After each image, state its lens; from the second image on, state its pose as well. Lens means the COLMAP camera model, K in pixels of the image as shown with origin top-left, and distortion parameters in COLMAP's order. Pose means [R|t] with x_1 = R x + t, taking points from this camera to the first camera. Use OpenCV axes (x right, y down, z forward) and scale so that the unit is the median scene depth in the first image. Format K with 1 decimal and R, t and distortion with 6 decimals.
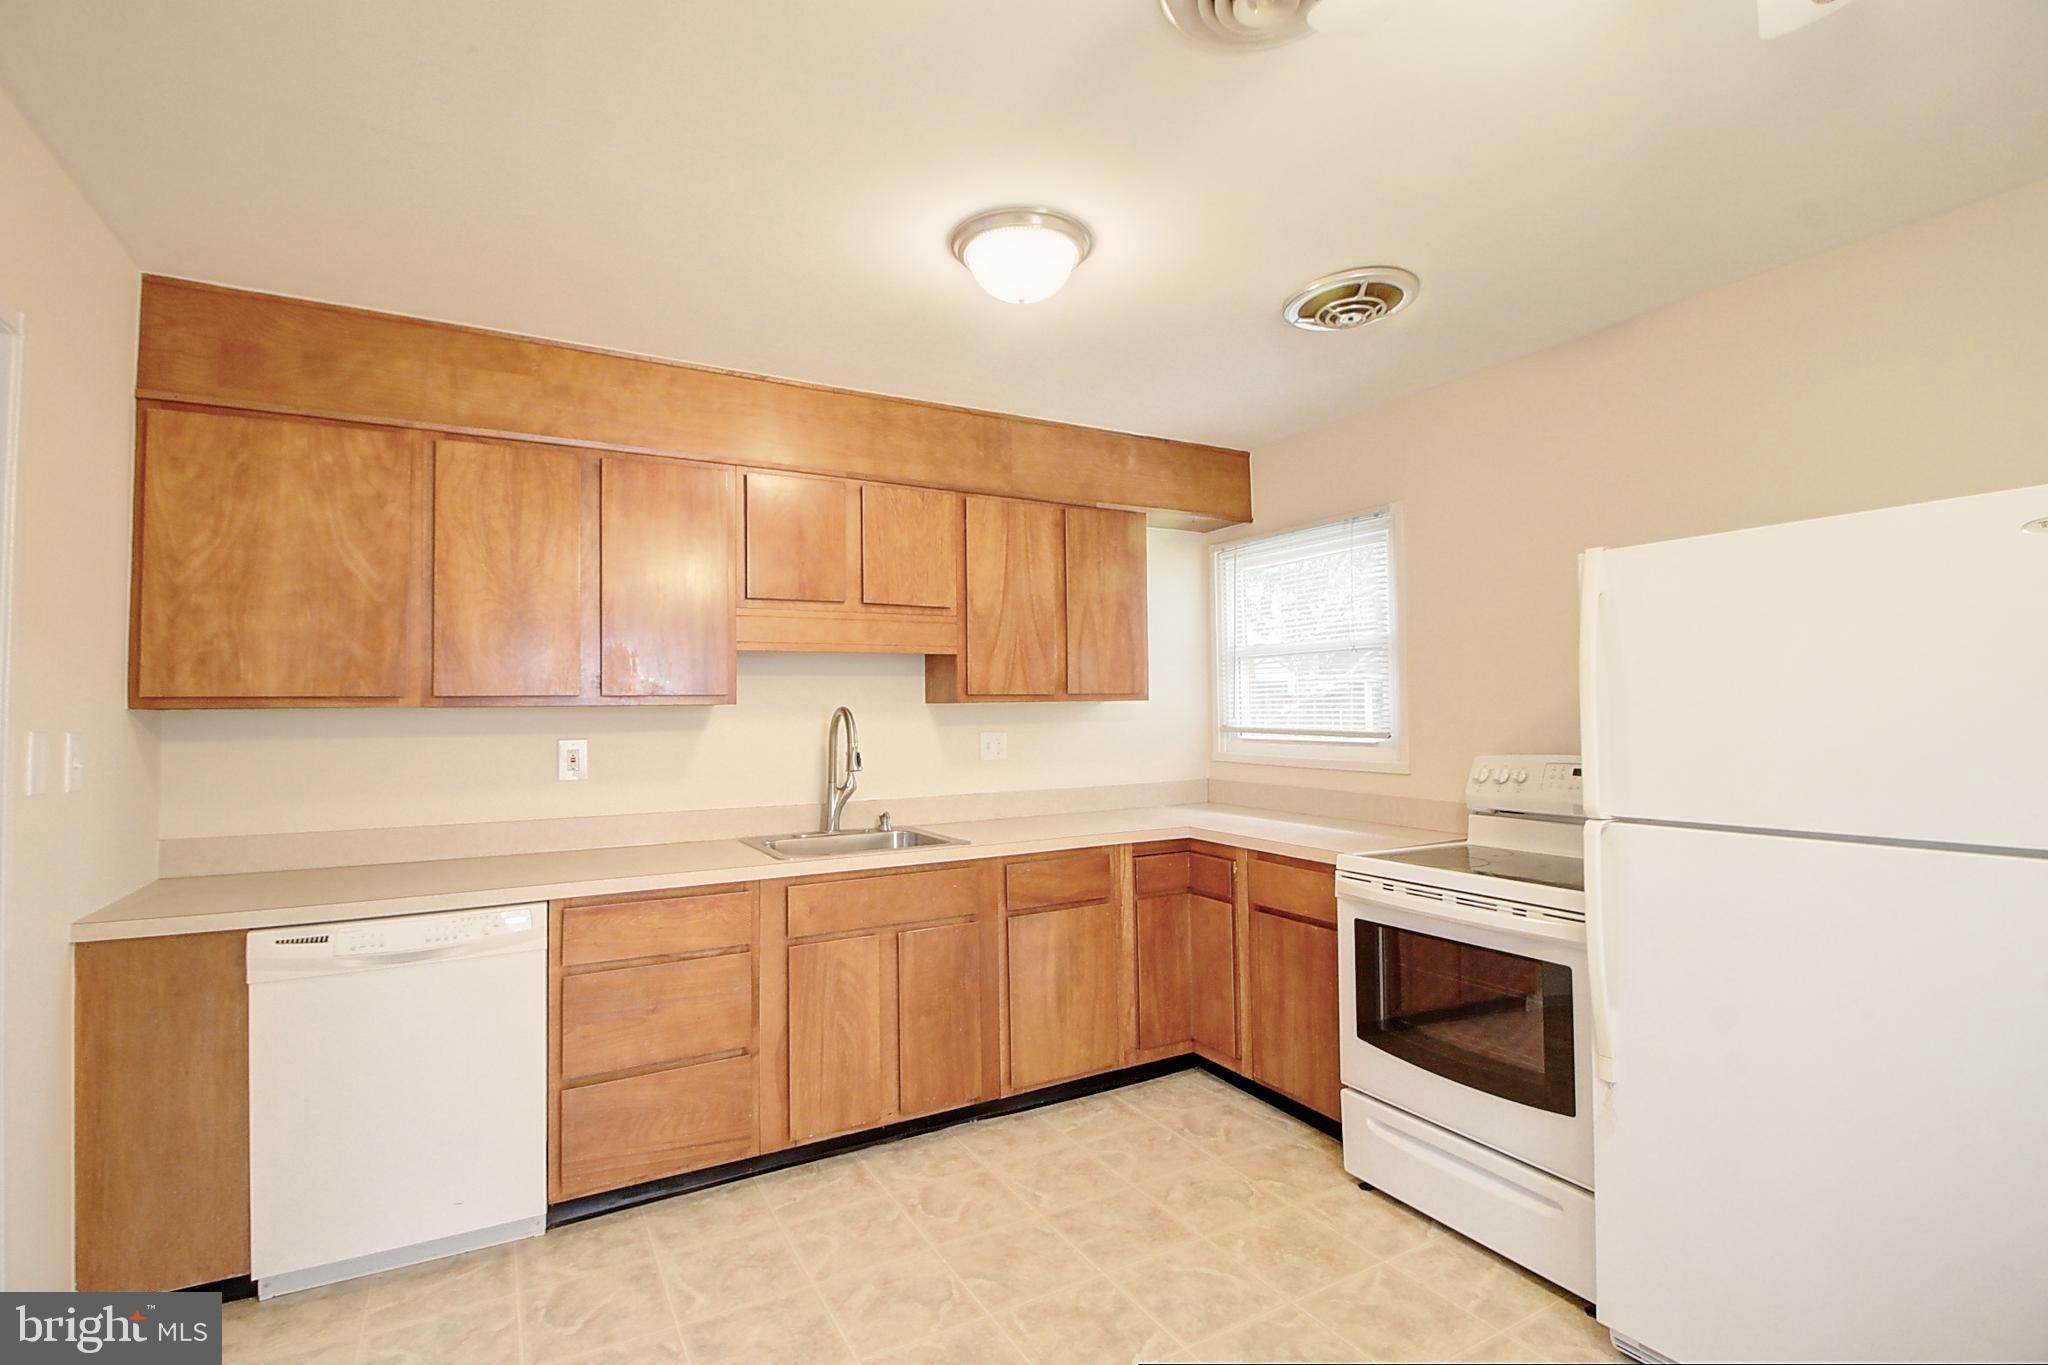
lens RADIAL K [[948.0, 0, 1031.9], [0, 948.0, 676.6], [0, 0, 1]] dist [0.002230, -0.015606]
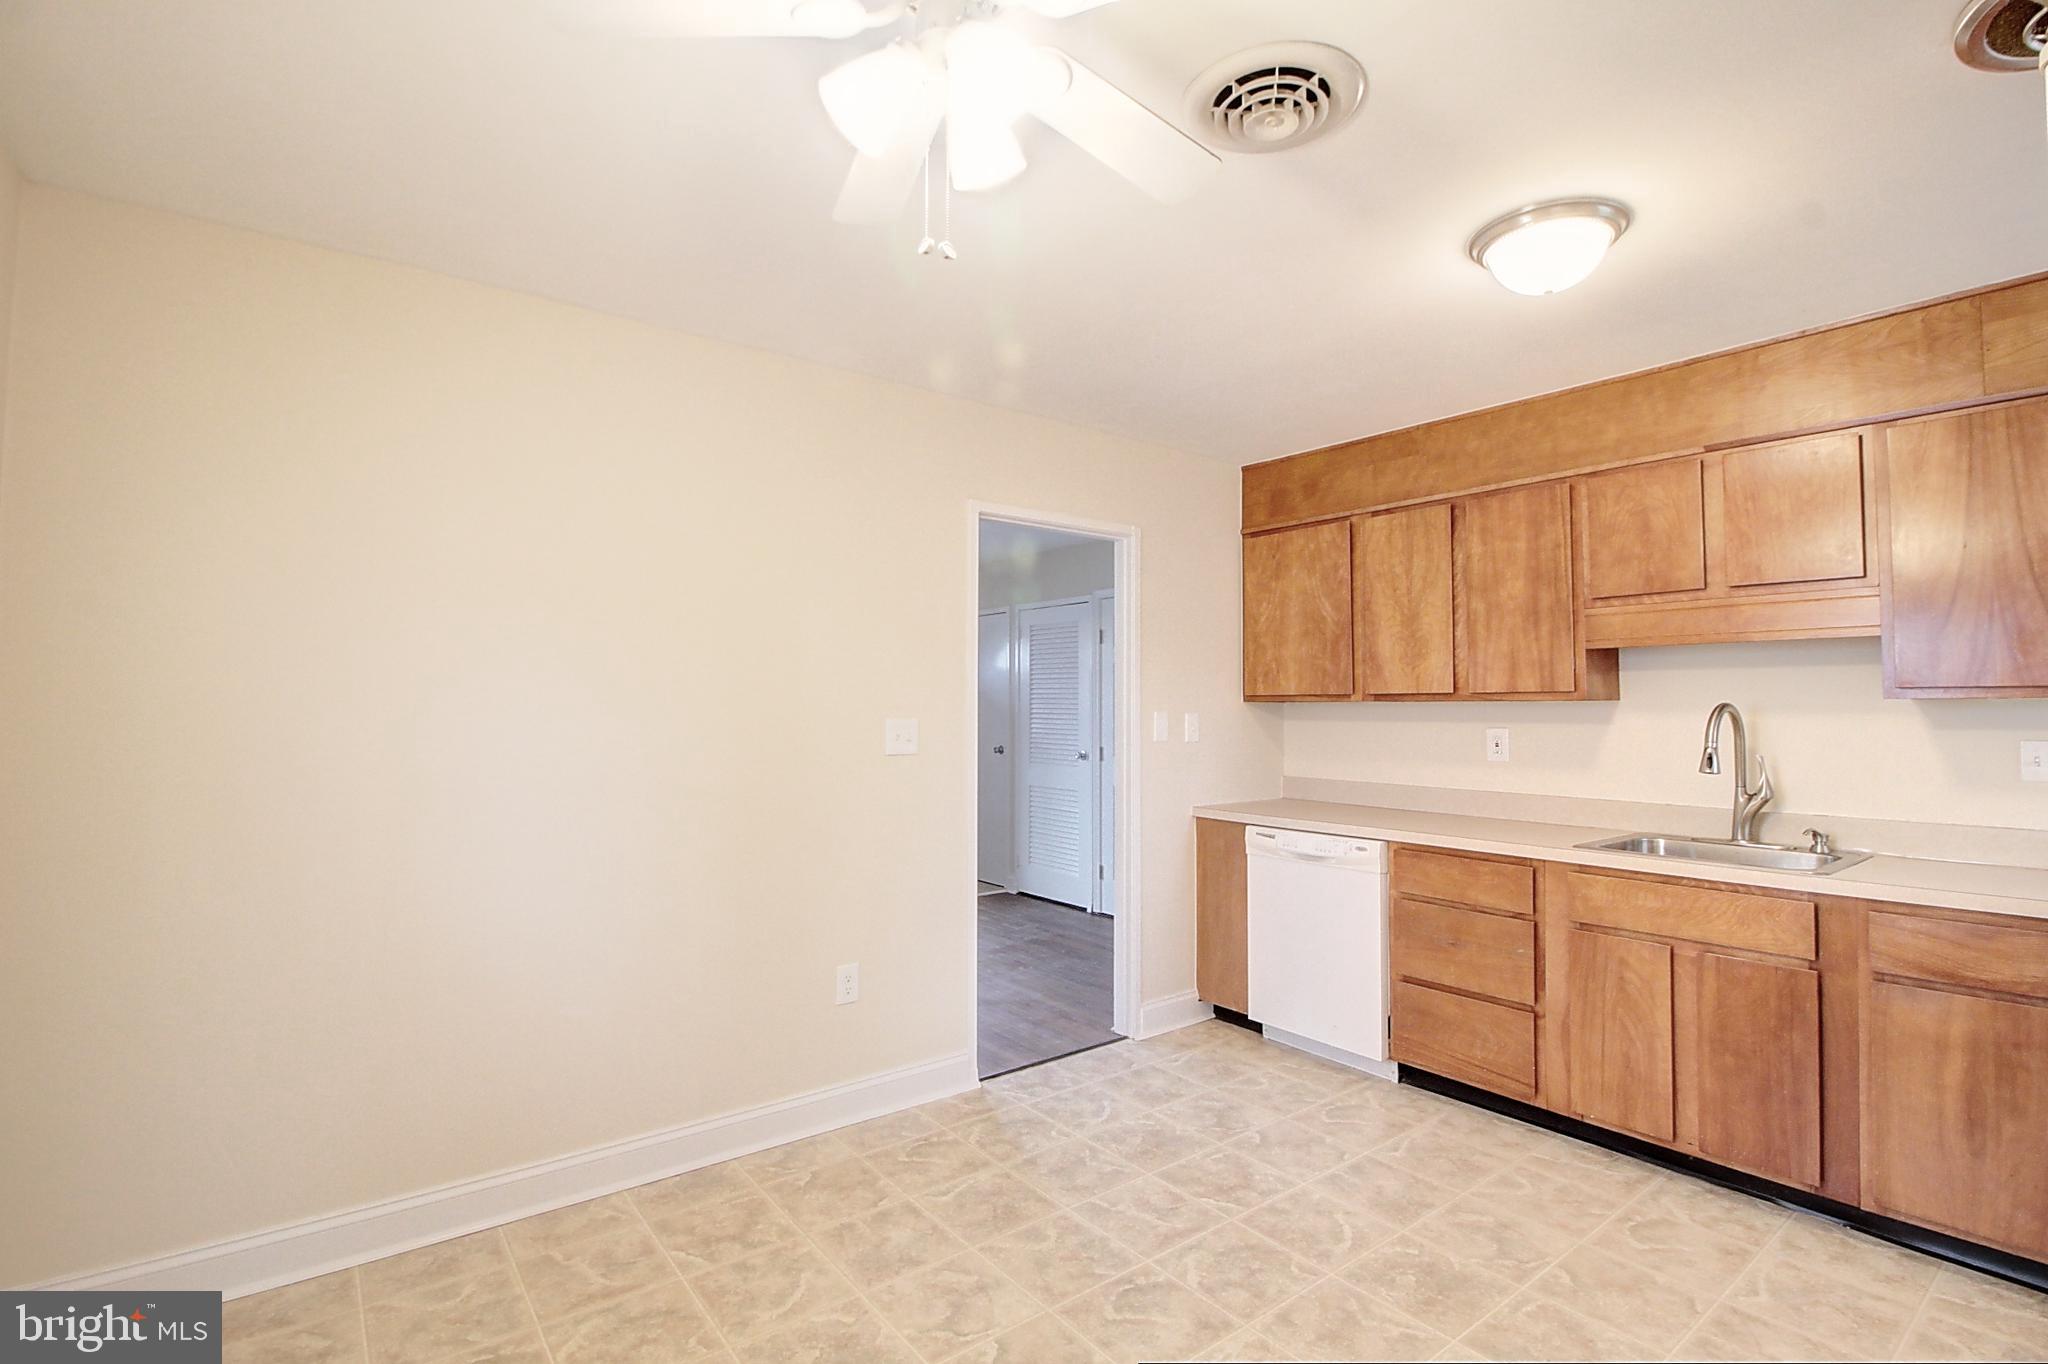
lens RADIAL K [[948.0, 0, 1031.9], [0, 948.0, 676.1], [0, 0, 1]] dist [0.002230, -0.015606]
pose [[0.140842, -0.020331, -0.989823, 0.663424], [0.031108, 0.999386, -0.016101, 0.000521], [0.989543, -0.028524, 0.141388, 0.242772]]
